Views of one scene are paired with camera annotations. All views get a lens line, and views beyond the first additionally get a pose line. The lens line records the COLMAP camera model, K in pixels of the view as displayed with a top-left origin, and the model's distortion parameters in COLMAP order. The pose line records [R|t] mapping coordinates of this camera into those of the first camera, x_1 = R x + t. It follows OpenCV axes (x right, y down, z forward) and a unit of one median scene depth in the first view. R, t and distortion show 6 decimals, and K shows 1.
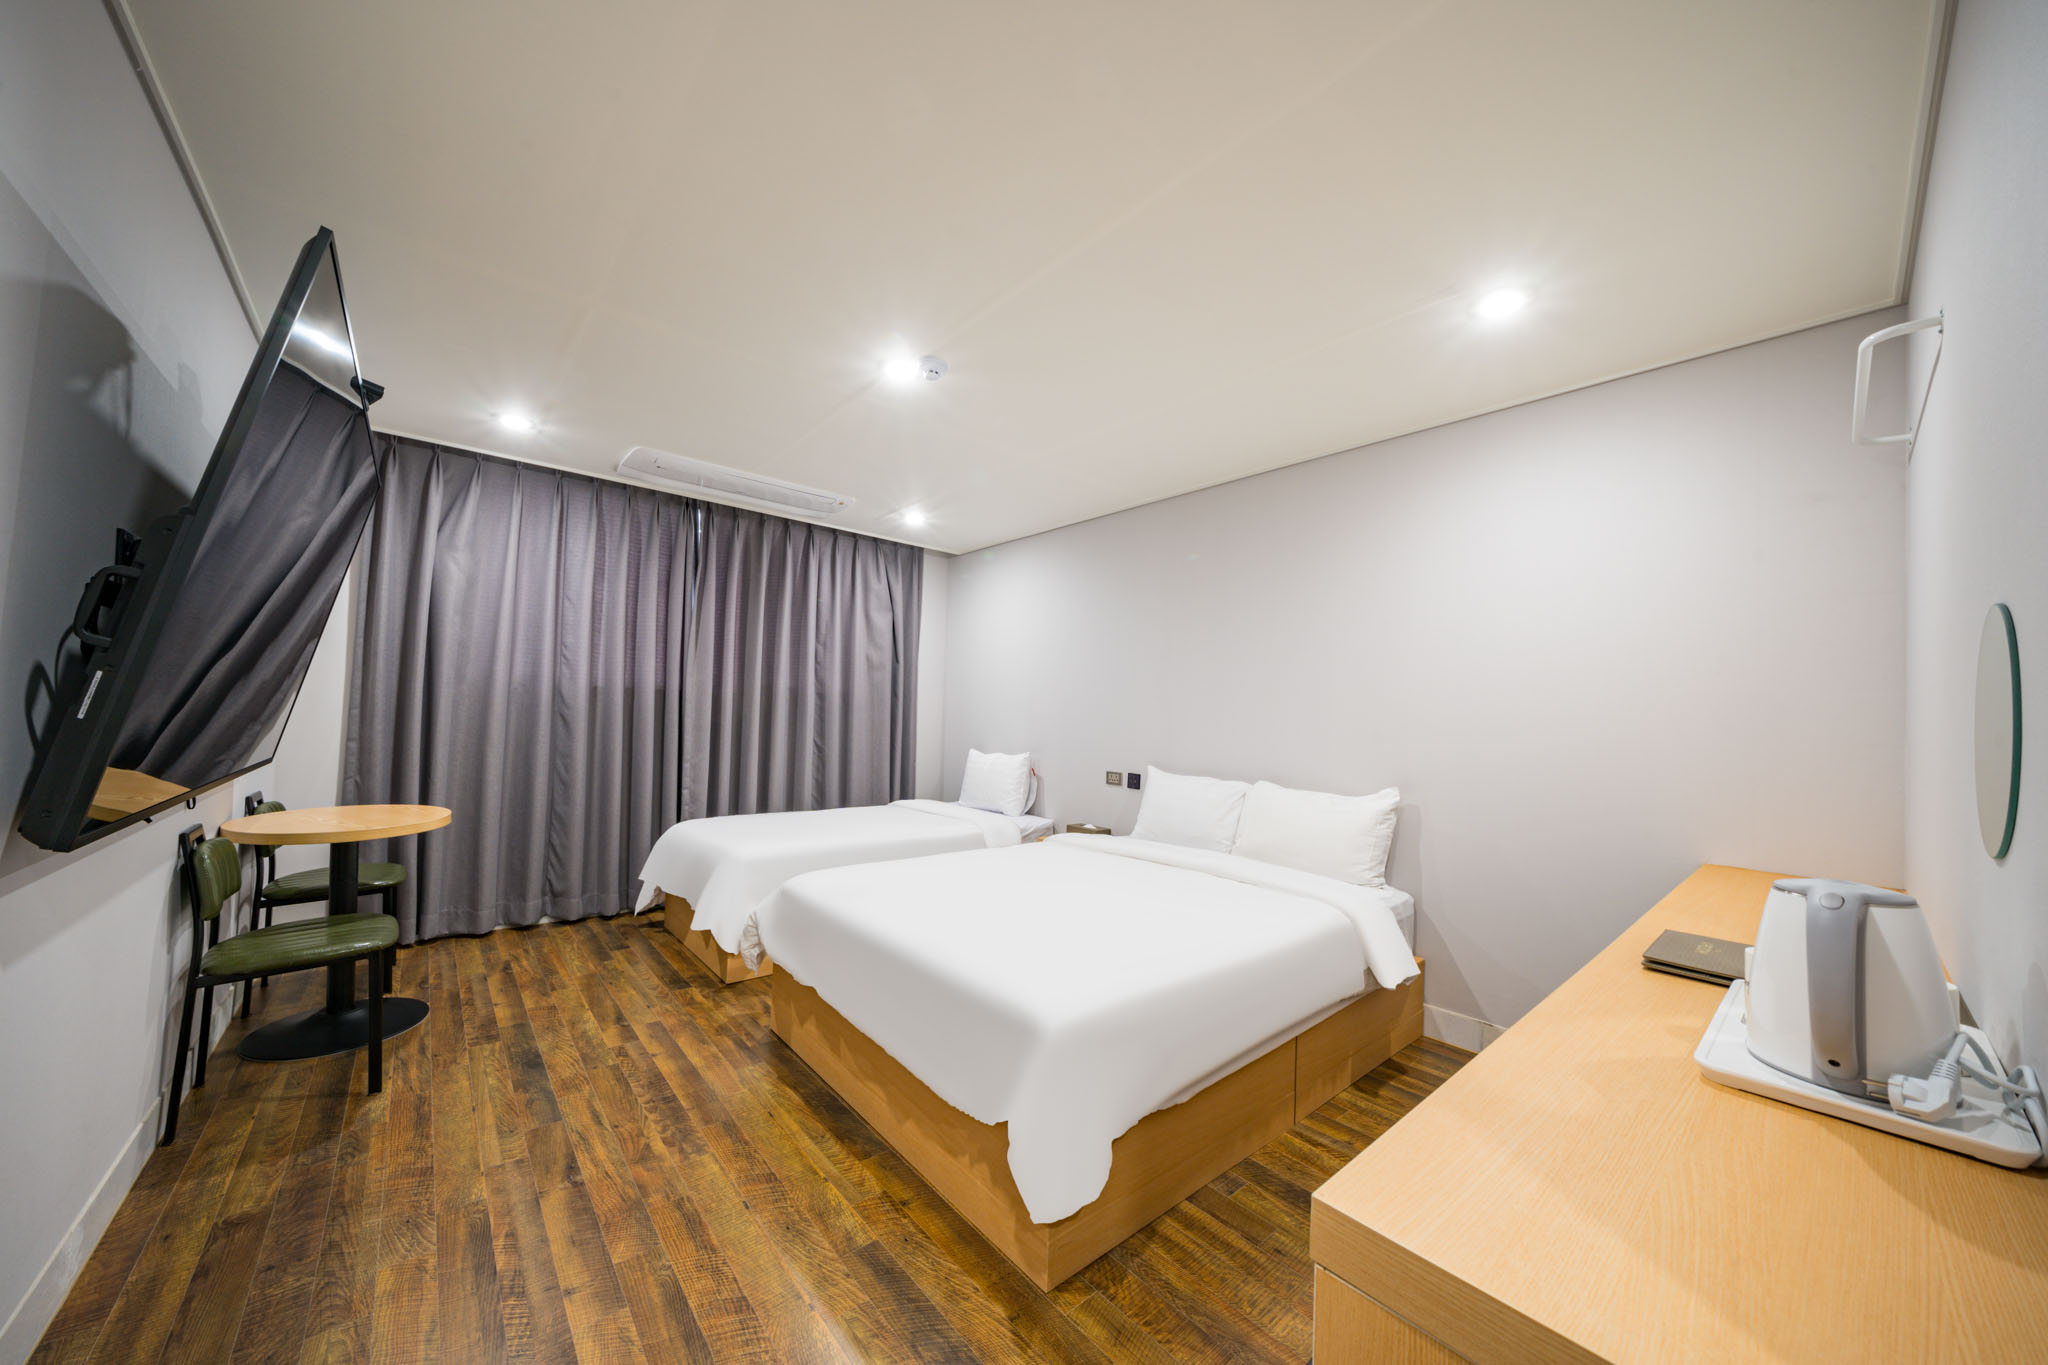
lens RADIAL K [[703.9, 0, 1015.9], [0, 703.9, 687.6], [0, 0, 1]] dist [0.001274, 0.000083]
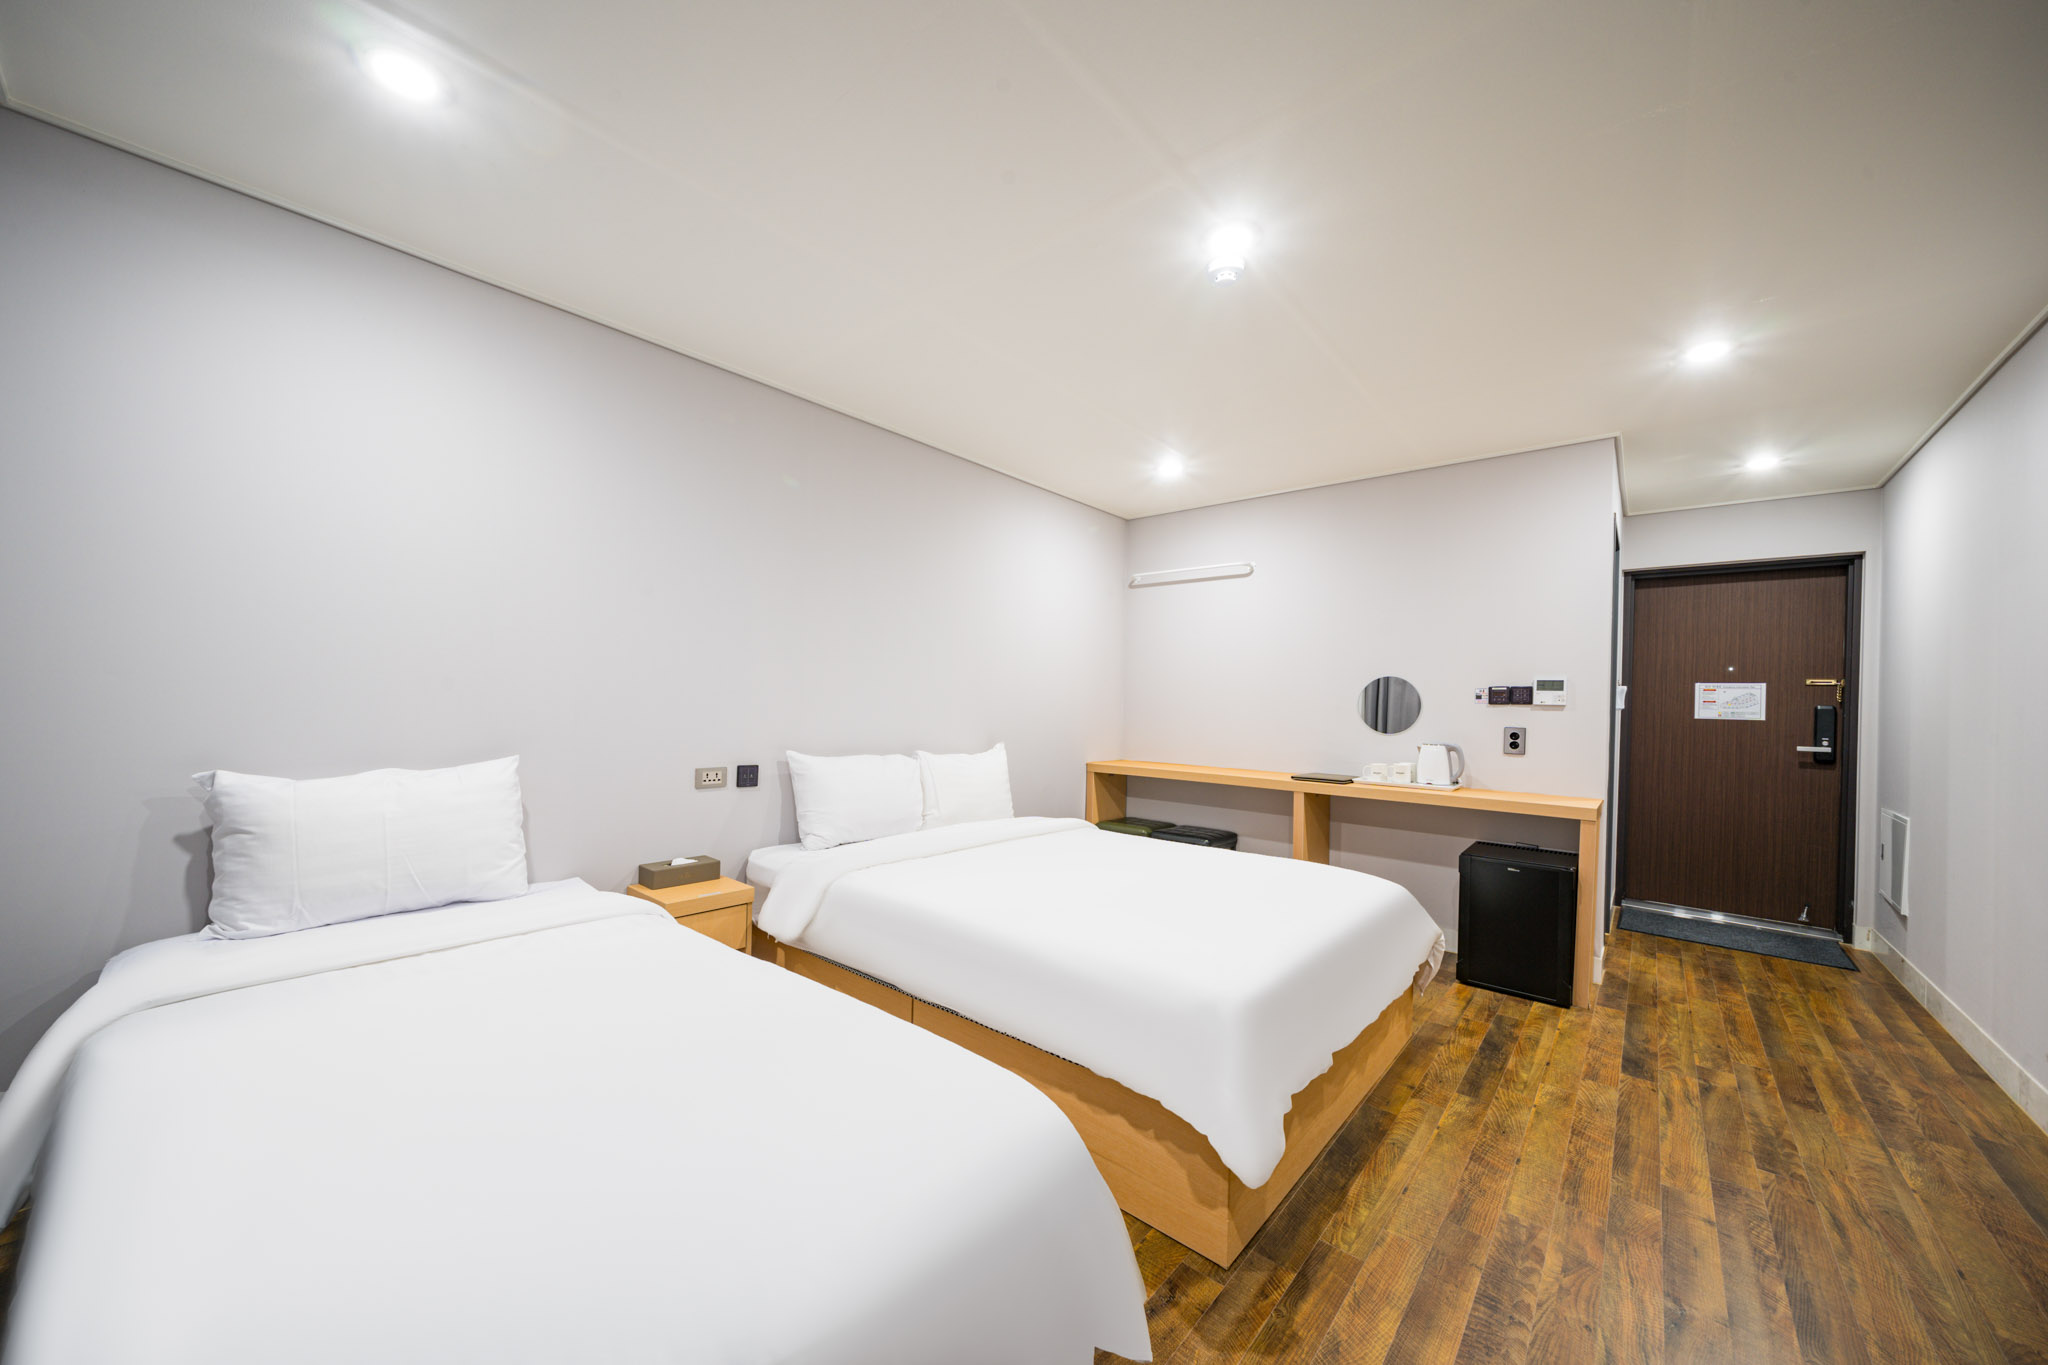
lens RADIAL K [[754.3, 0, 1024.1], [0, 754.3, 693.5], [0, 0, 1]] dist [0.001089, -0.000544]
pose [[-0.171179, -0.012855, 0.985156, -1.223132], [-0.068186, 0.997672, 0.001171, 0.067500], [-0.982878, -0.066973, -0.171657, 1.763268]]
